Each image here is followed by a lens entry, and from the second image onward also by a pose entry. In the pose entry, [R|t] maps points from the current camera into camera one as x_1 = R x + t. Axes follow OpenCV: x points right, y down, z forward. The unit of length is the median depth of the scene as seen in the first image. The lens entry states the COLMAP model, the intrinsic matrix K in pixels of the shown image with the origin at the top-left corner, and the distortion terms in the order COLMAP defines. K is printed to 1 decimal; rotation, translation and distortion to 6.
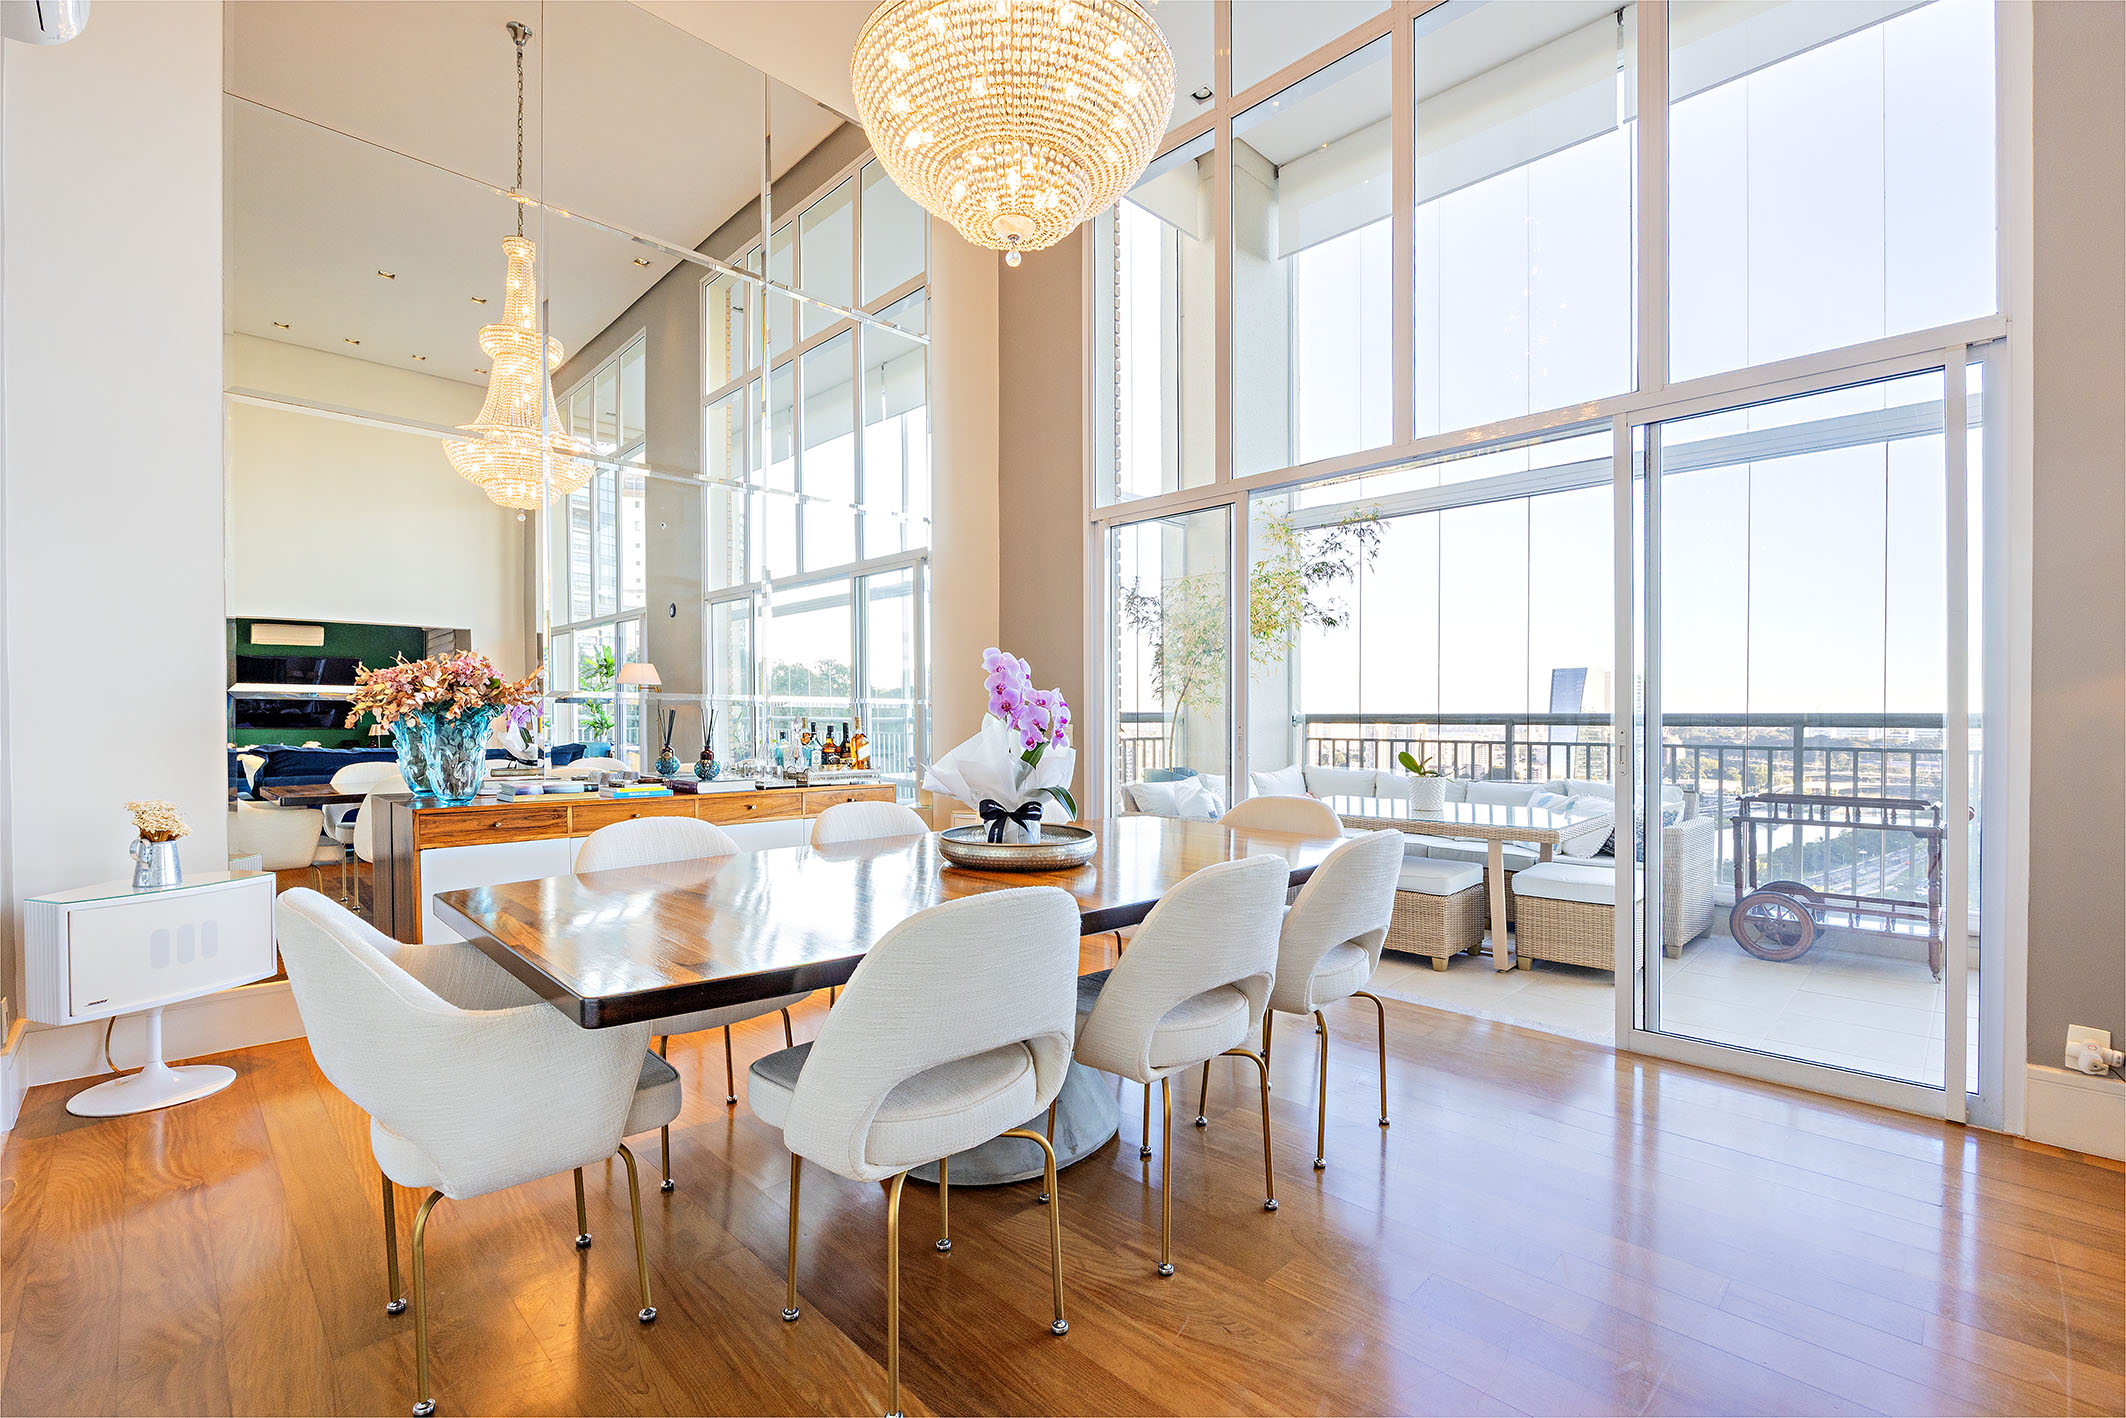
lens RADIAL K [[903.5, 0, 1079.2], [0, 903.5, 708.9], [0, 0, 1]] dist [0.000662, 0.000066]
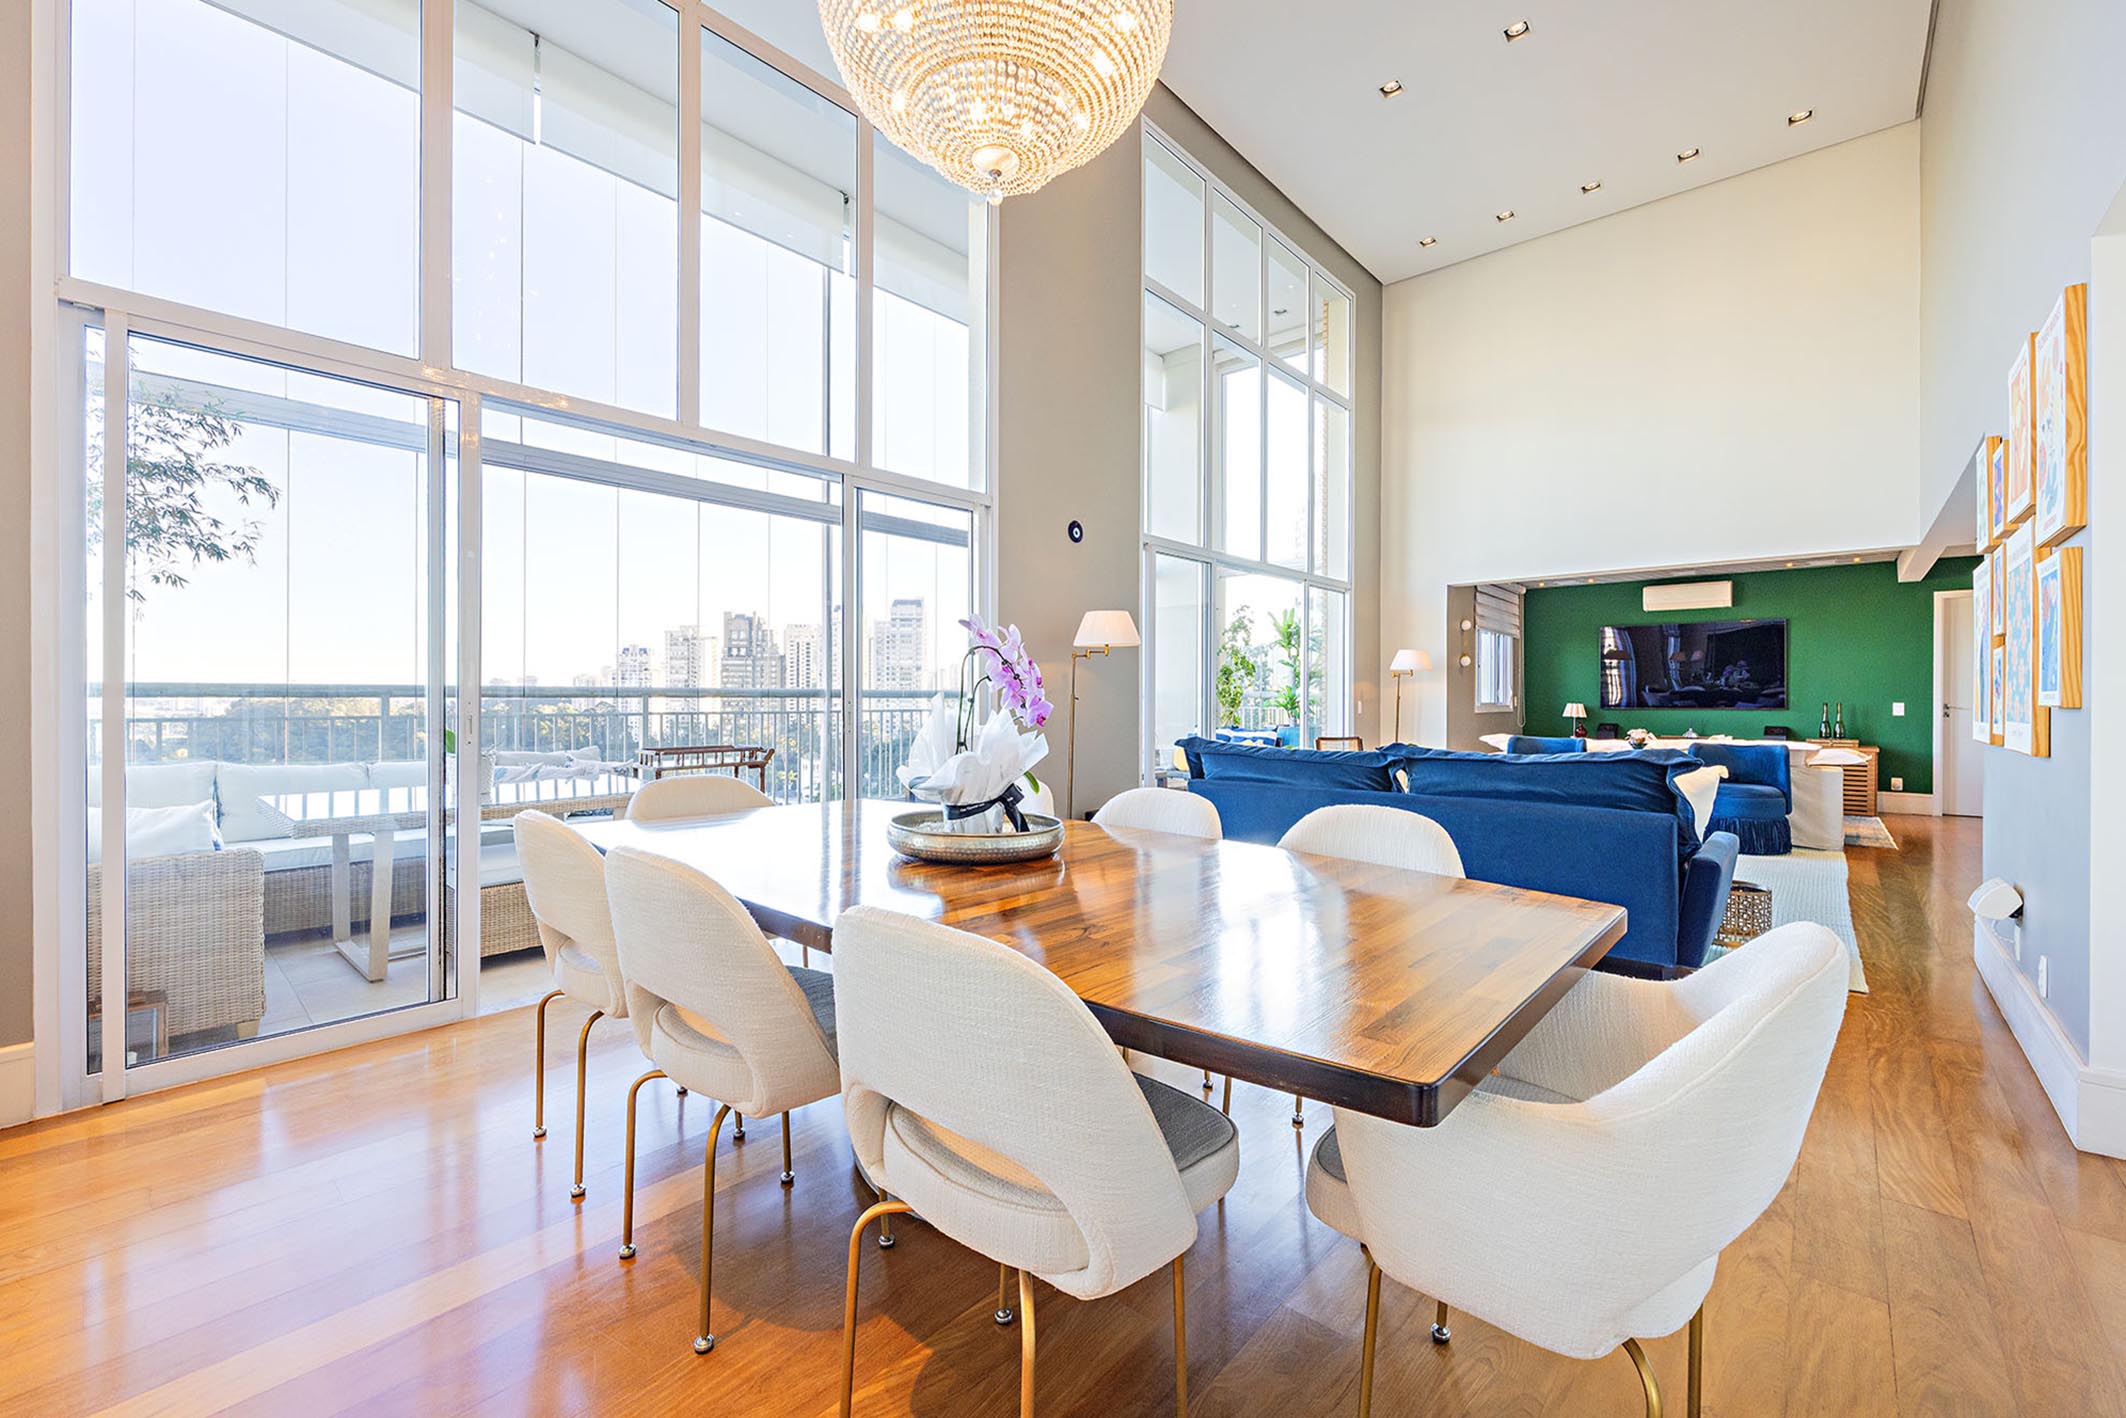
lens RADIAL K [[862.3, 0, 1054.7], [0, 862.3, 700.1], [0, 0, 1]] dist [0.001487, 0.000152]
pose [[-0.035488, -0.014359, 0.999267, -0.575136], [-0.010398, 0.999848, 0.013999, 0.001020], [-0.999316, -0.009893, -0.035632, 0.548579]]
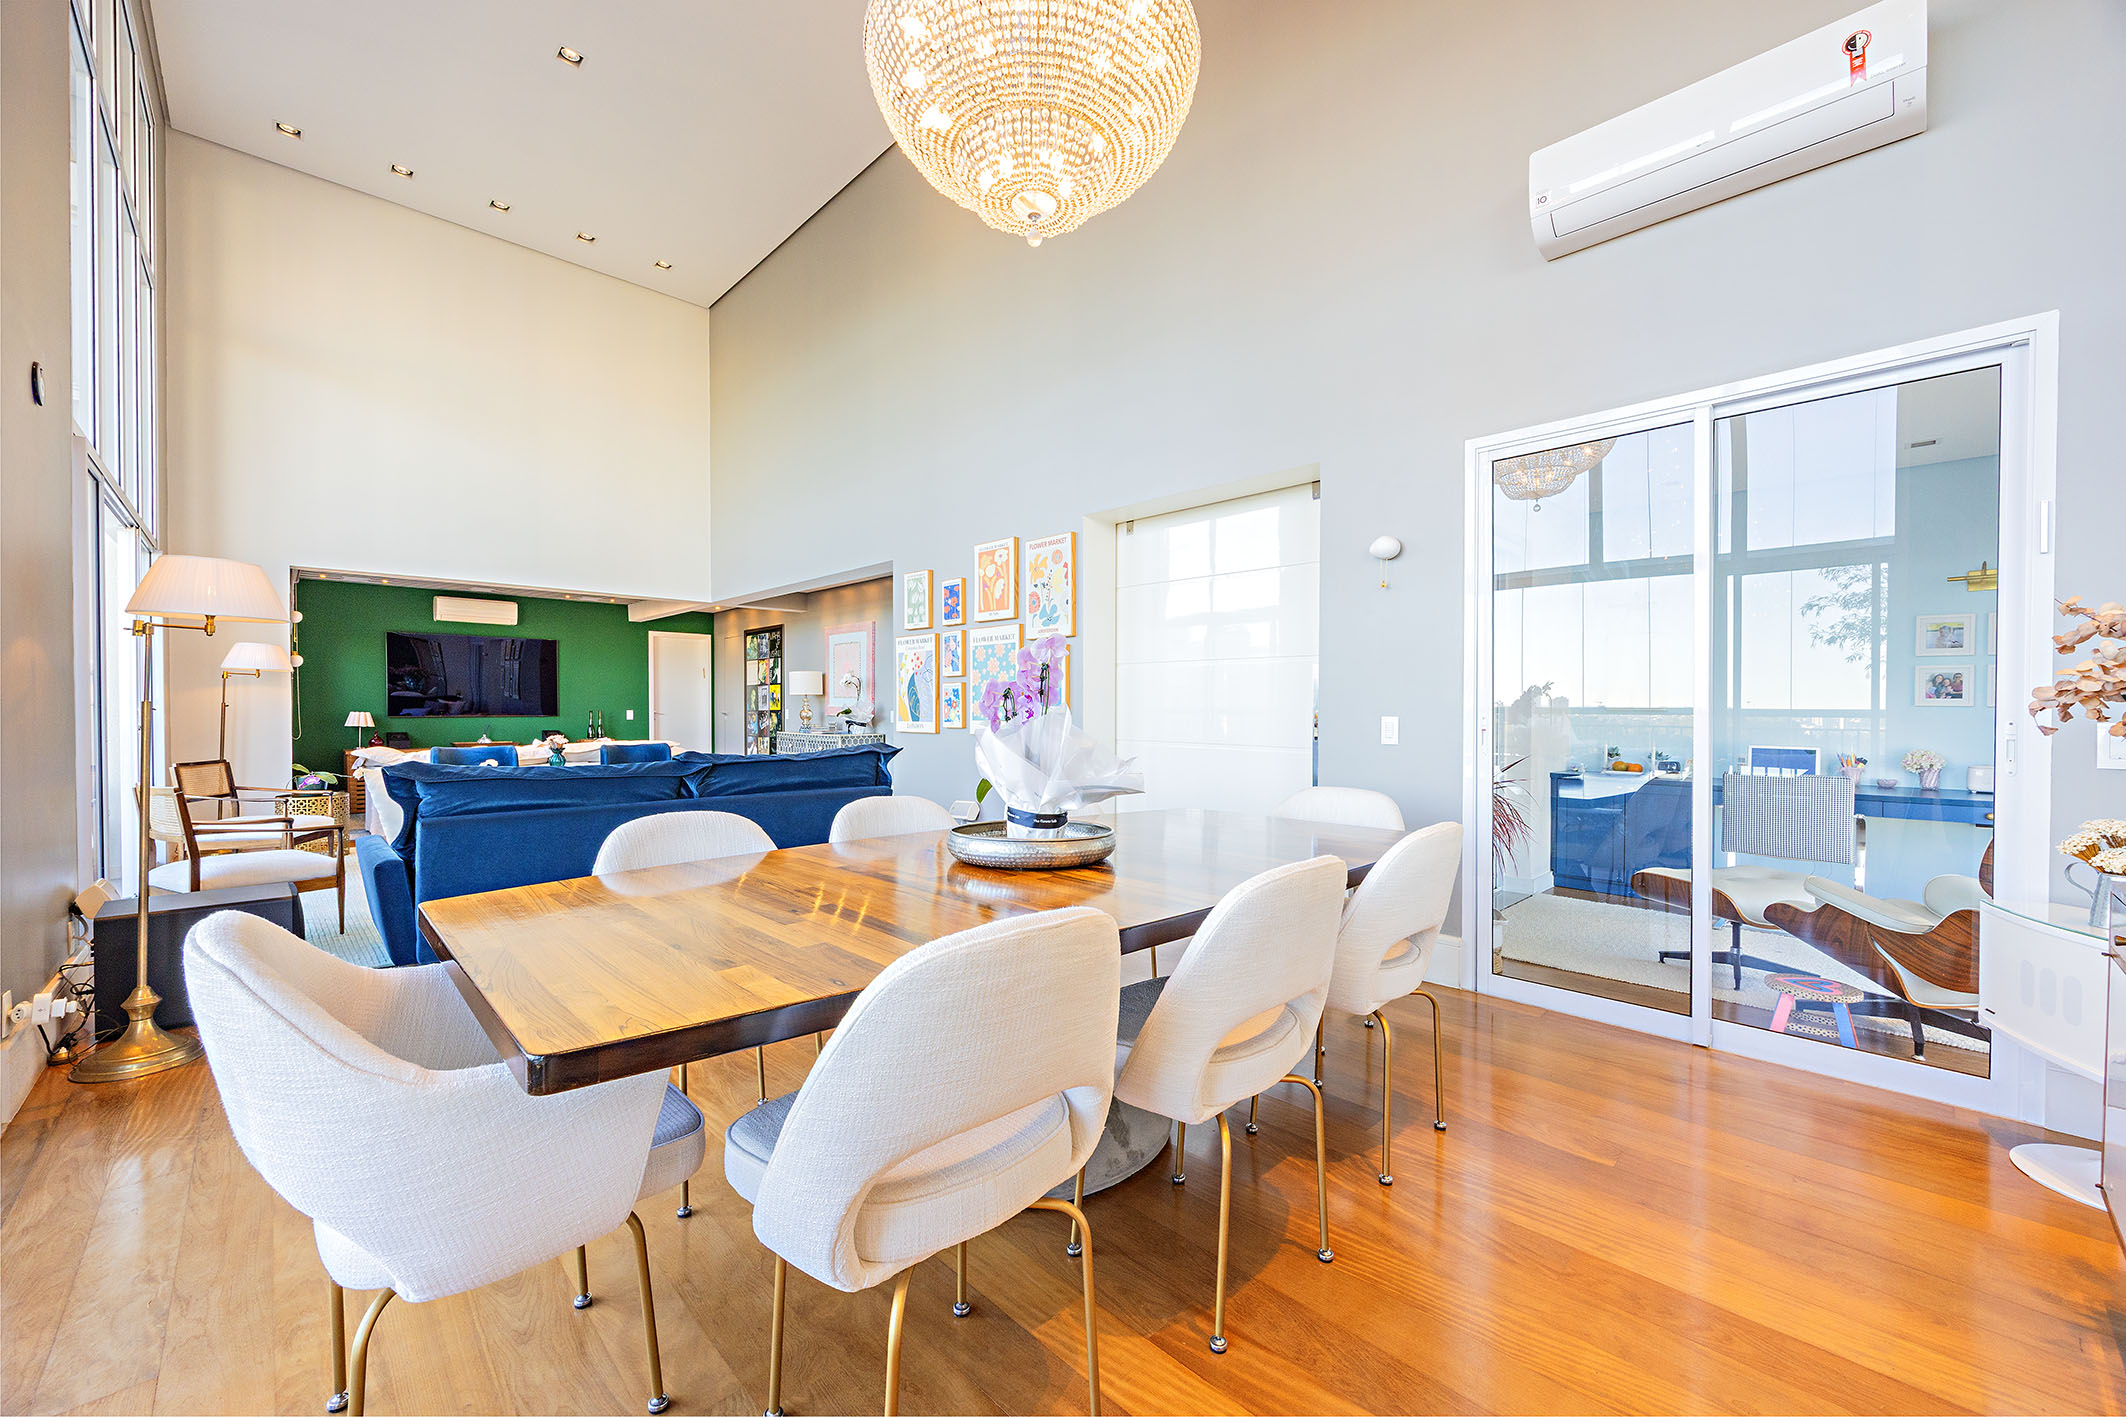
lens RADIAL K [[838.5, 0, 1068.2], [0, 838.5, 718.2], [0, 0, 1]] dist [-0.000481, -0.000022]
pose [[-0.998620, -0.016001, 0.050022, -0.524512], [-0.015841, 0.999868, 0.003592, 0.001933], [-0.050073, 0.002795, -0.998742, 0.608777]]
